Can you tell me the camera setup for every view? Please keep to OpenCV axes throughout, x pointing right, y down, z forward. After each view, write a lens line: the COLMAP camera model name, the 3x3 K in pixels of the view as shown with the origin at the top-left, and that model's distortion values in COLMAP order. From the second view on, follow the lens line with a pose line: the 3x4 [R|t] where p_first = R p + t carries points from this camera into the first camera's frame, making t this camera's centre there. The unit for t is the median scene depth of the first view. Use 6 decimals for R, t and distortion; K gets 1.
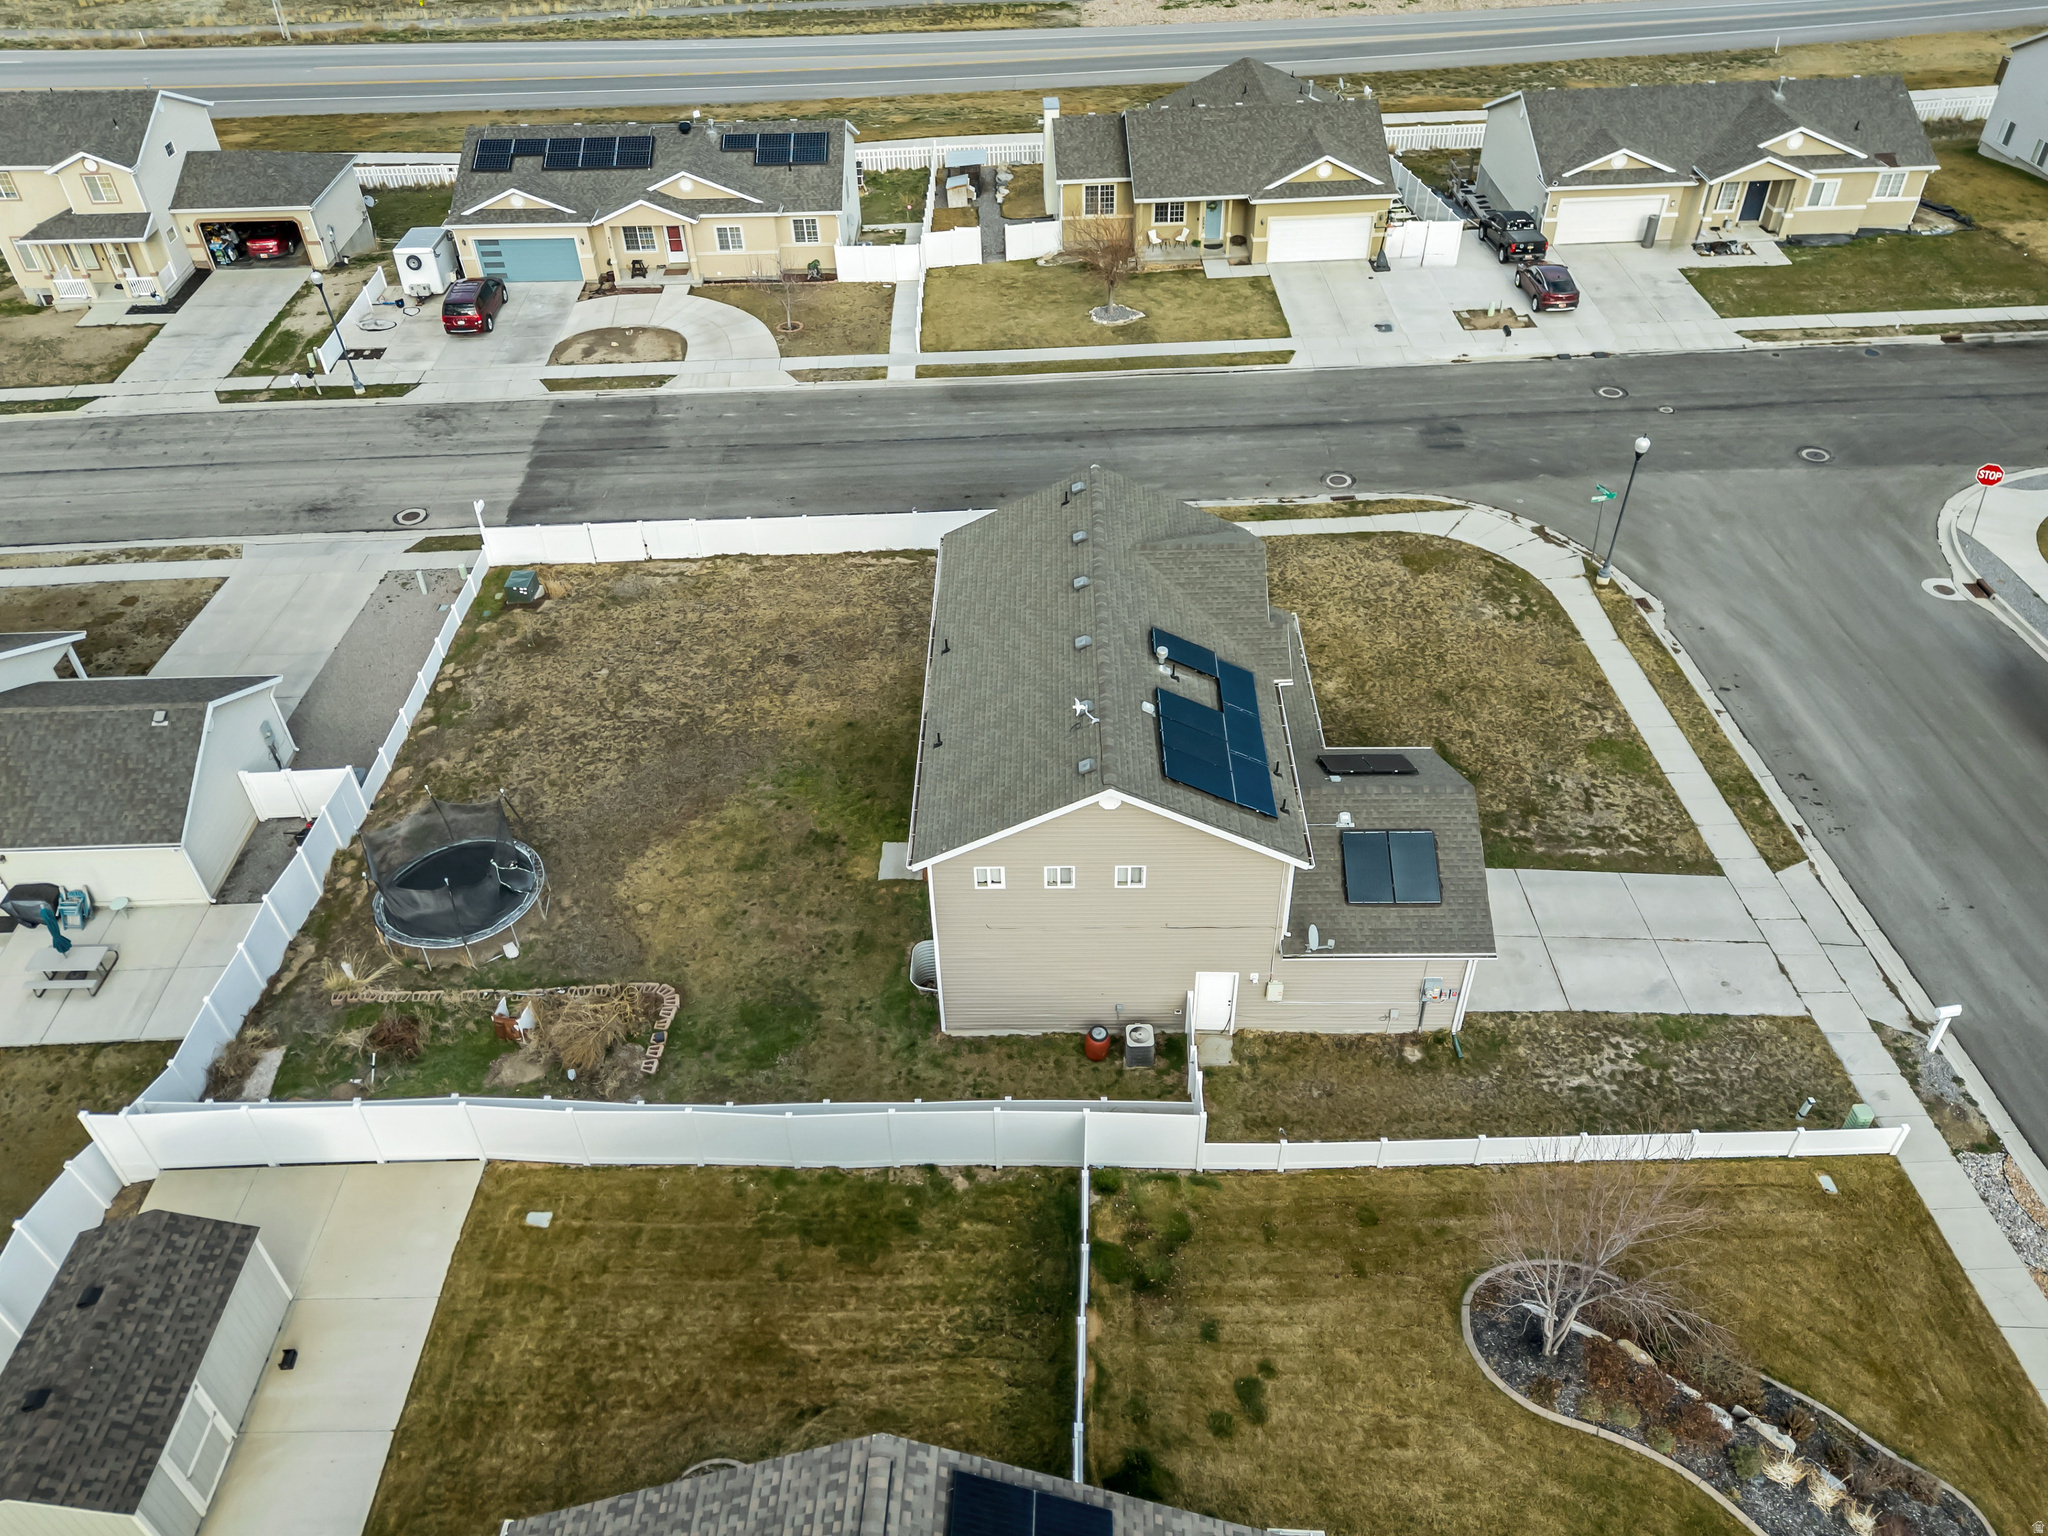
lens RADIAL K [[1509.5, 0, 1027.2], [0, 1509.5, 763.6], [0, 0, 1]] dist [0.082116, -0.076112]
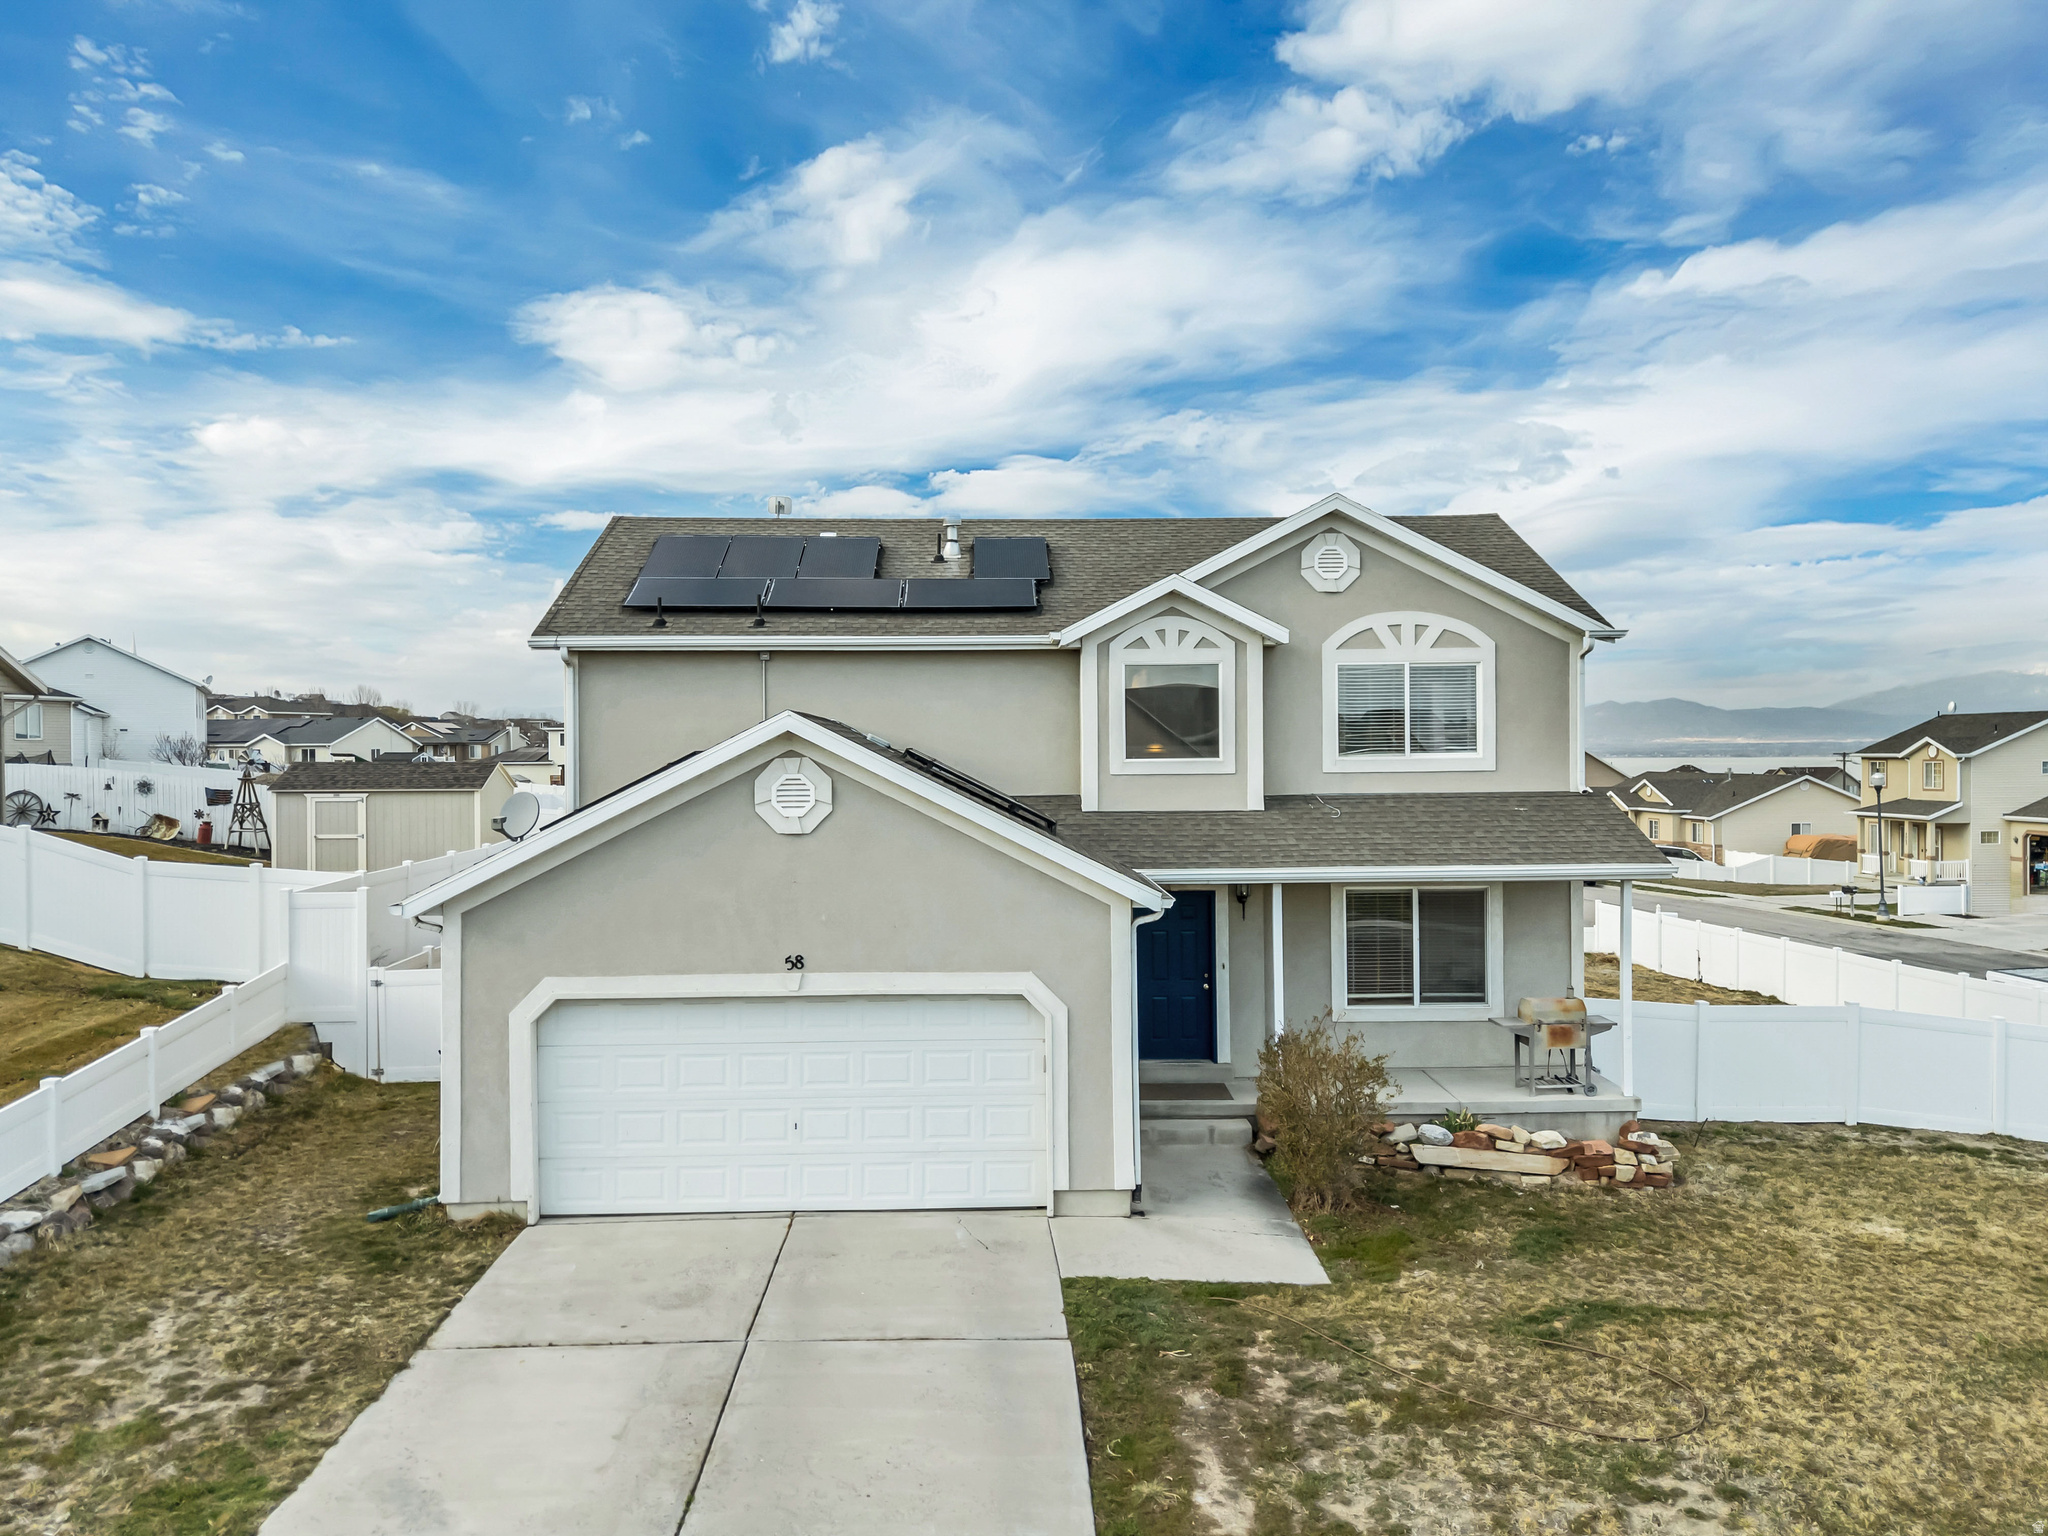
lens RADIAL K [[1509.5, 0, 1027.2], [0, 1509.5, 763.6], [0, 0, 1]] dist [0.082116, -0.076112]
pose [[0.048138, 0.028411, -0.998437, 0.565029], [-0.637690, 0.770243, -0.008828, -0.008878], [0.768788, 0.637118, 0.055195, 0.832382]]
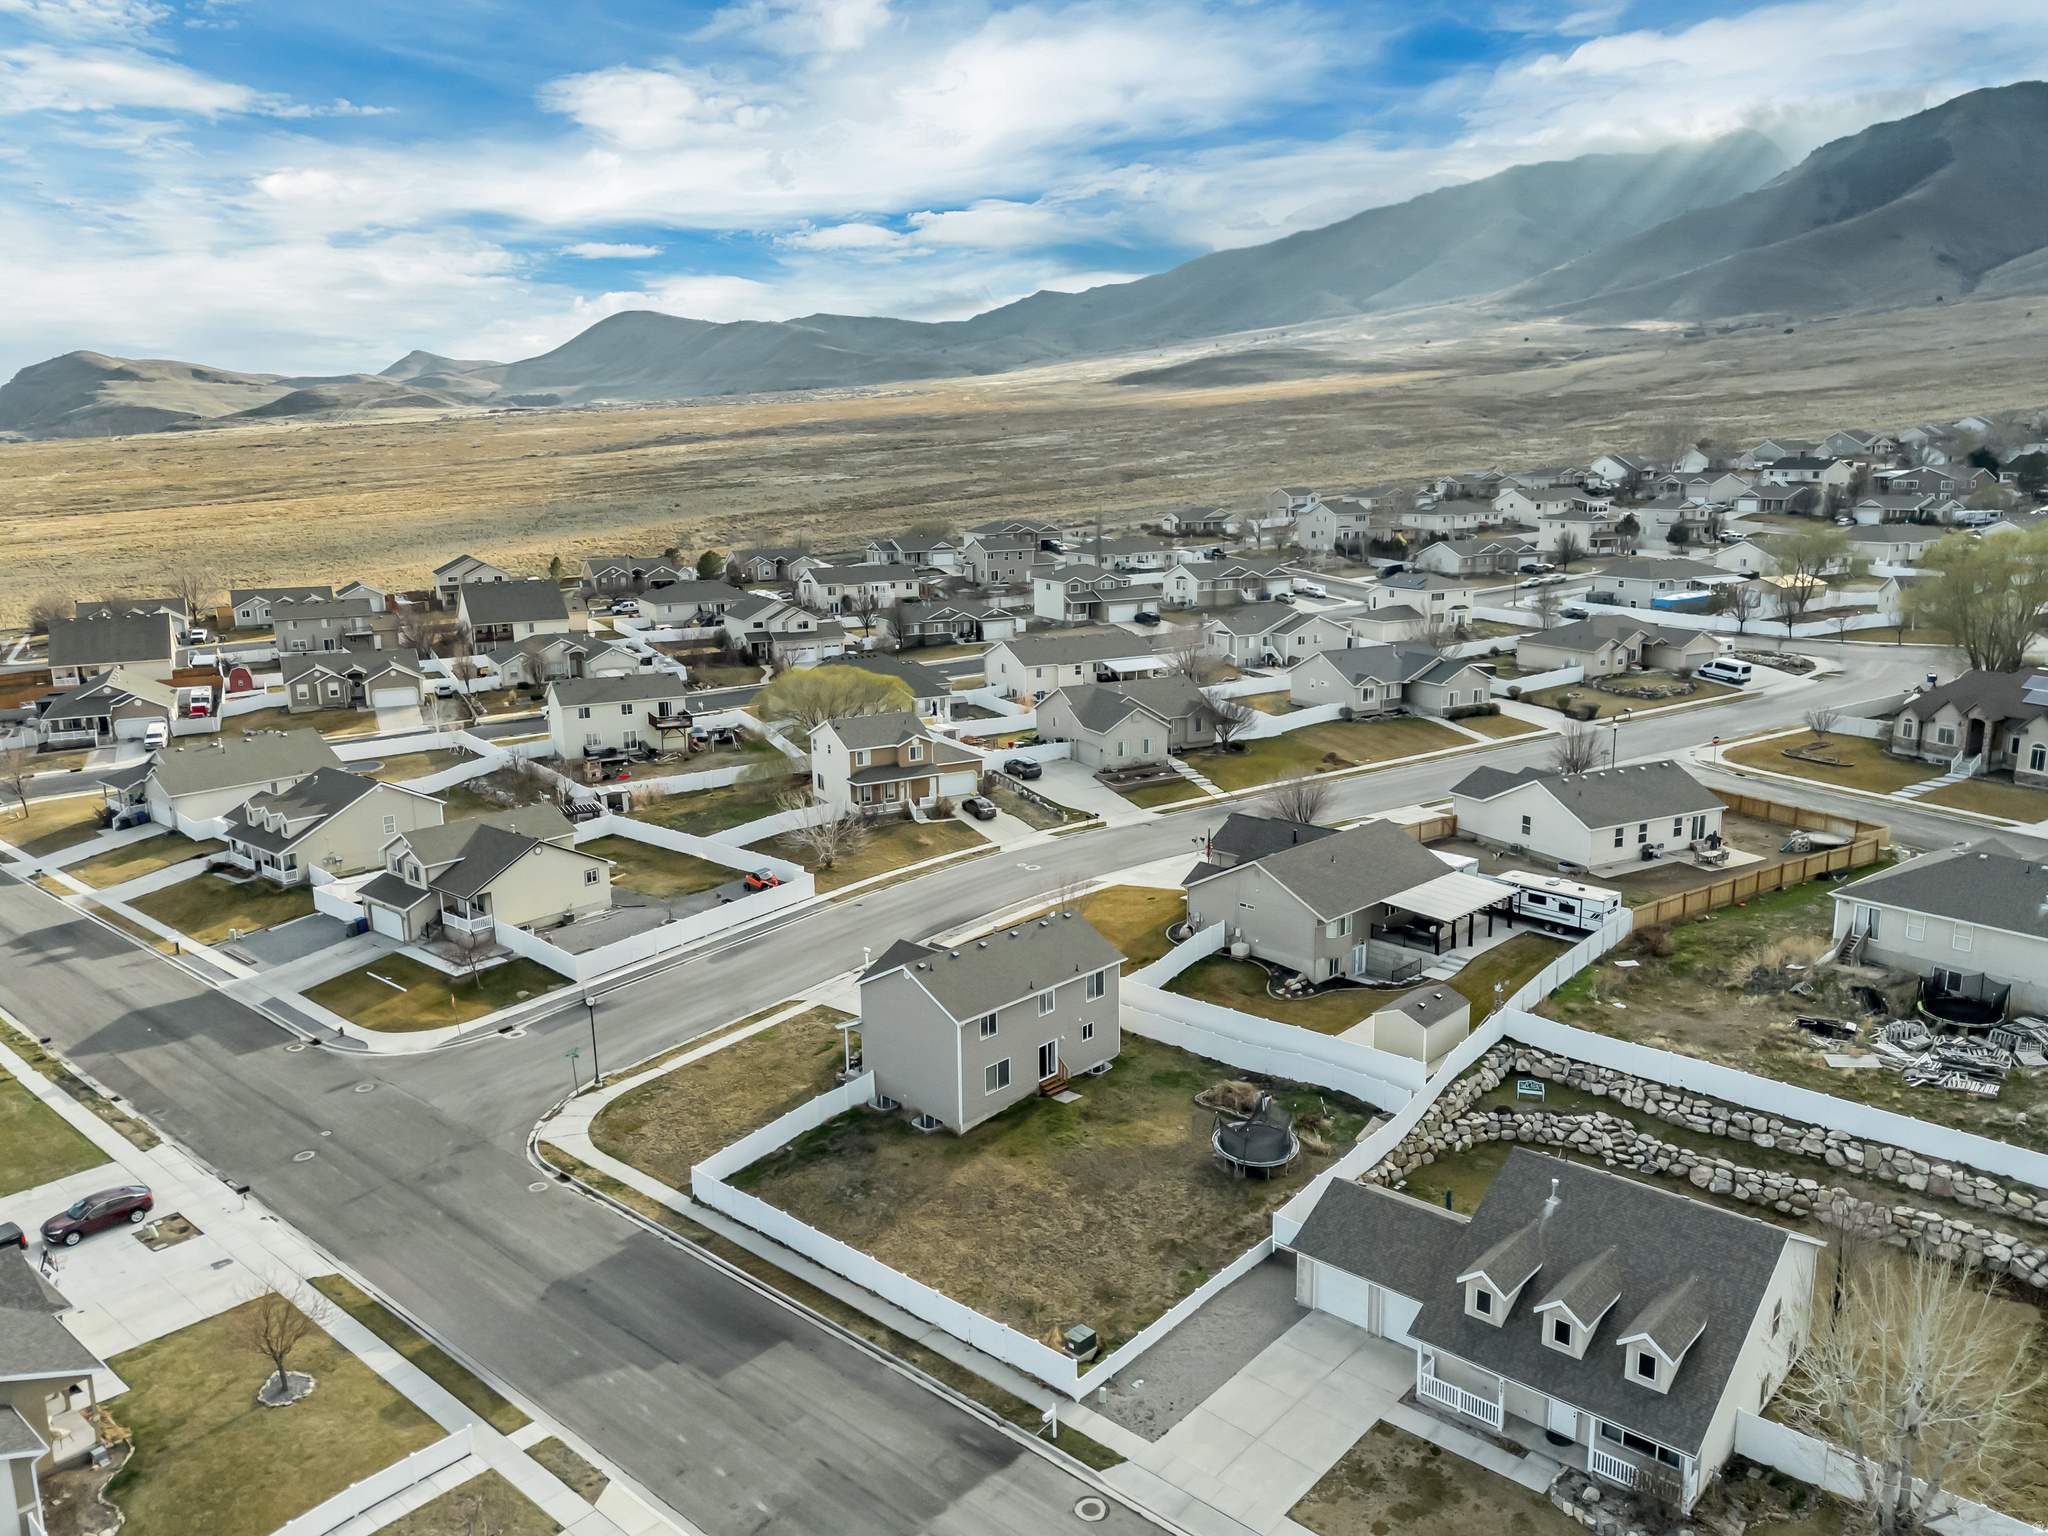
lens RADIAL K [[1509.5, 0, 1027.2], [0, 1509.5, 763.6], [0, 0, 1]] dist [0.082116, -0.076112]
pose [[-0.728366, -0.111679, 0.676025, -1.268565], [0.462756, 0.647439, 0.605541, -1.371882], [-0.505312, 0.753890, -0.419893, 1.435717]]
